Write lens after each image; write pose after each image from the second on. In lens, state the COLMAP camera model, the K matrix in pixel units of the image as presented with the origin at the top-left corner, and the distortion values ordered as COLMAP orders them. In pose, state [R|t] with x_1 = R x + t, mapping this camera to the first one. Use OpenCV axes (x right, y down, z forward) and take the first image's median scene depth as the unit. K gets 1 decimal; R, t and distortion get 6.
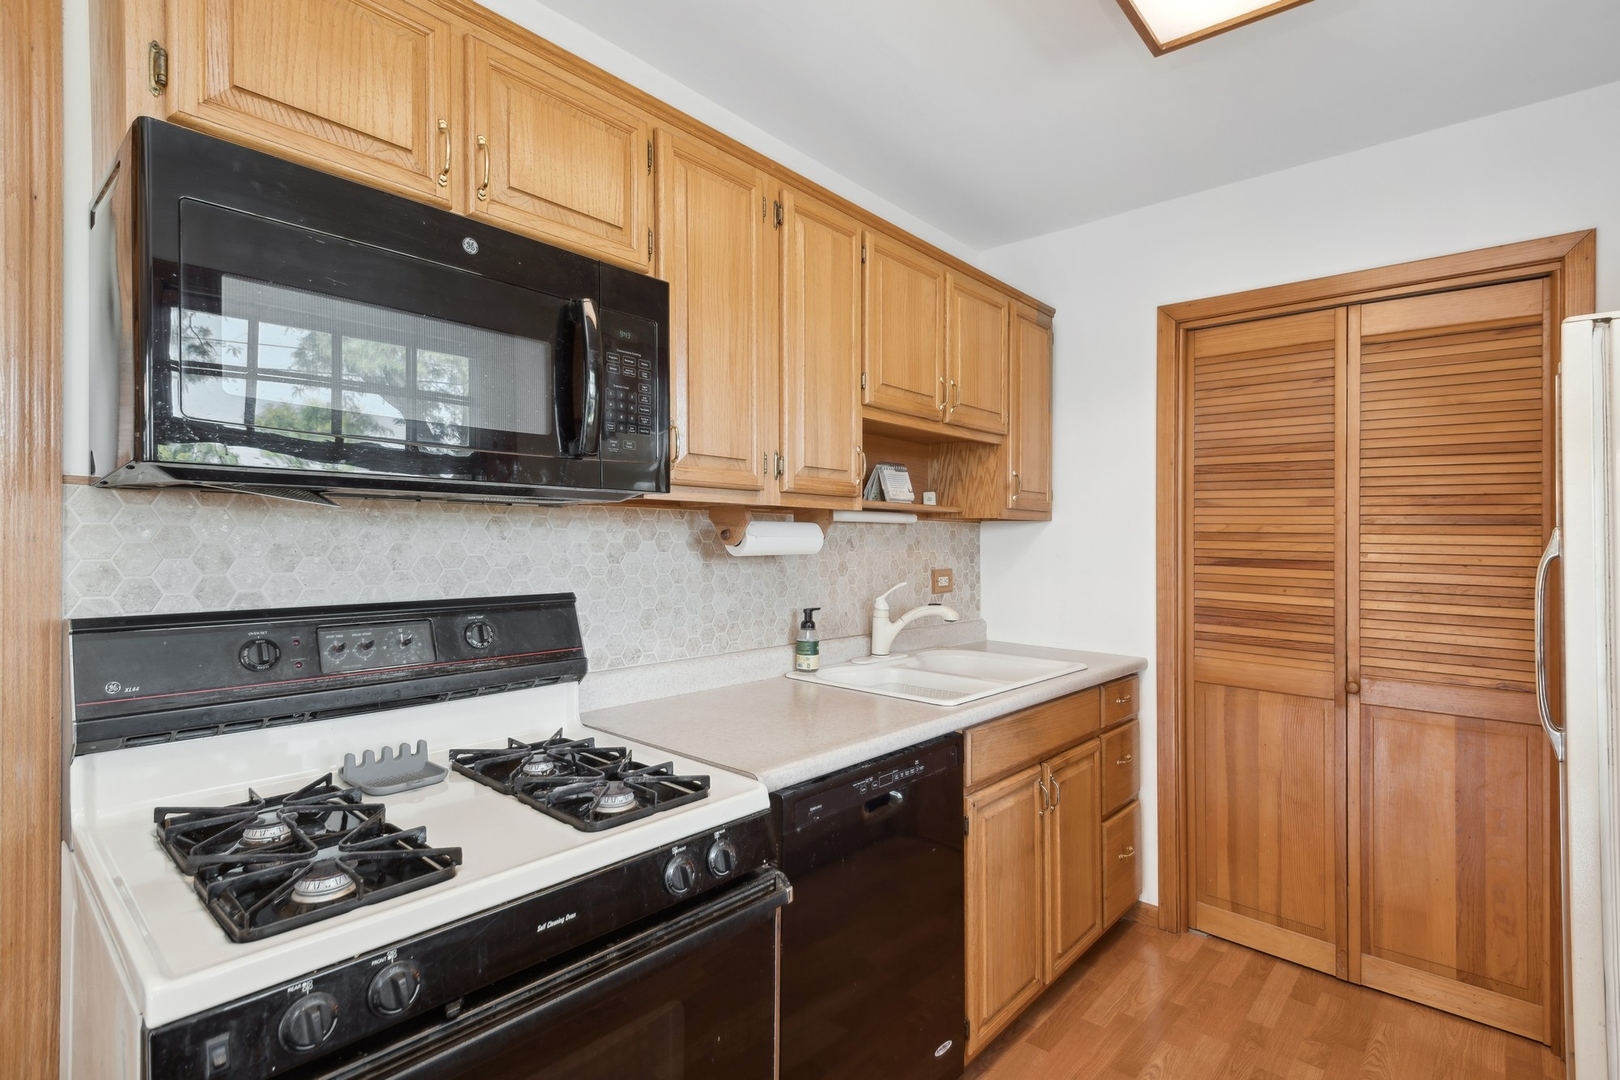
lens RADIAL K [[785.7, 0, 817.5], [0, 785.7, 539.6], [0, 0, 1]] dist [0.012819, -0.001017]
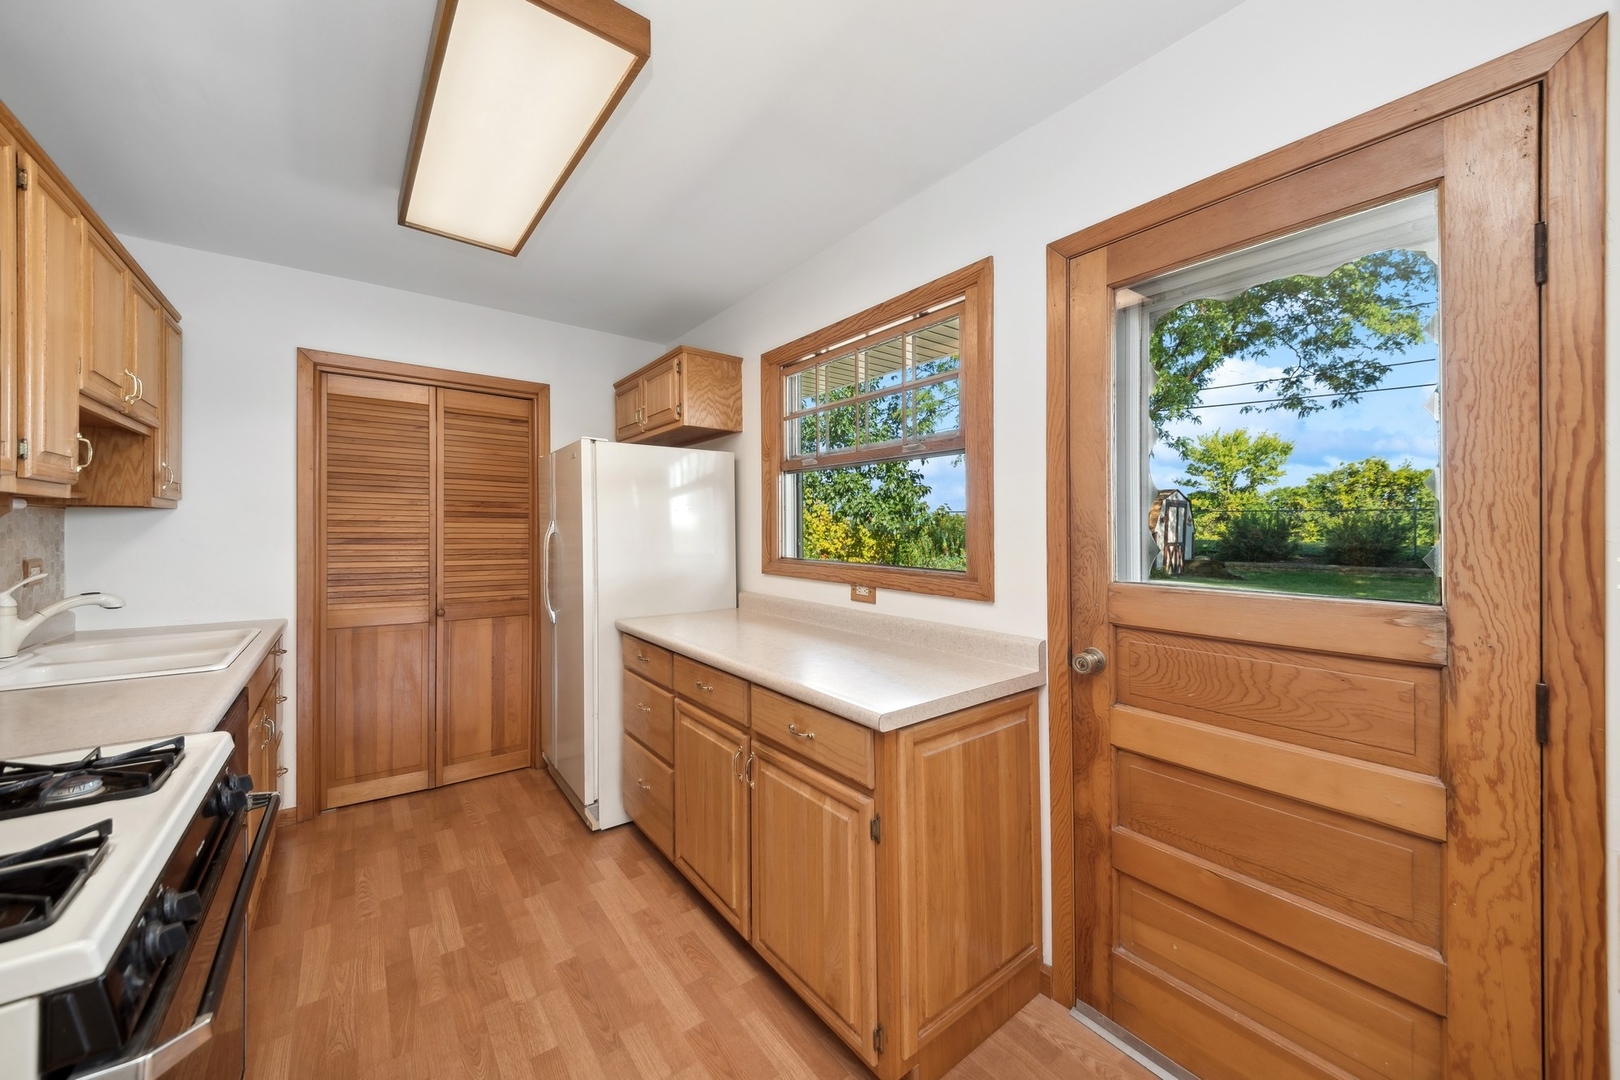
lens RADIAL K [[602.3, 0, 808.9], [0, 602.3, 522.5], [0, 0, 1]] dist [-0.003886, -0.000330]
pose [[0.203552, 0.000094, 0.979064, -0.409302], [0.000505, 1.000000, -0.000202, -0.005753], [-0.979064, 0.000535, 0.203552, -0.037607]]
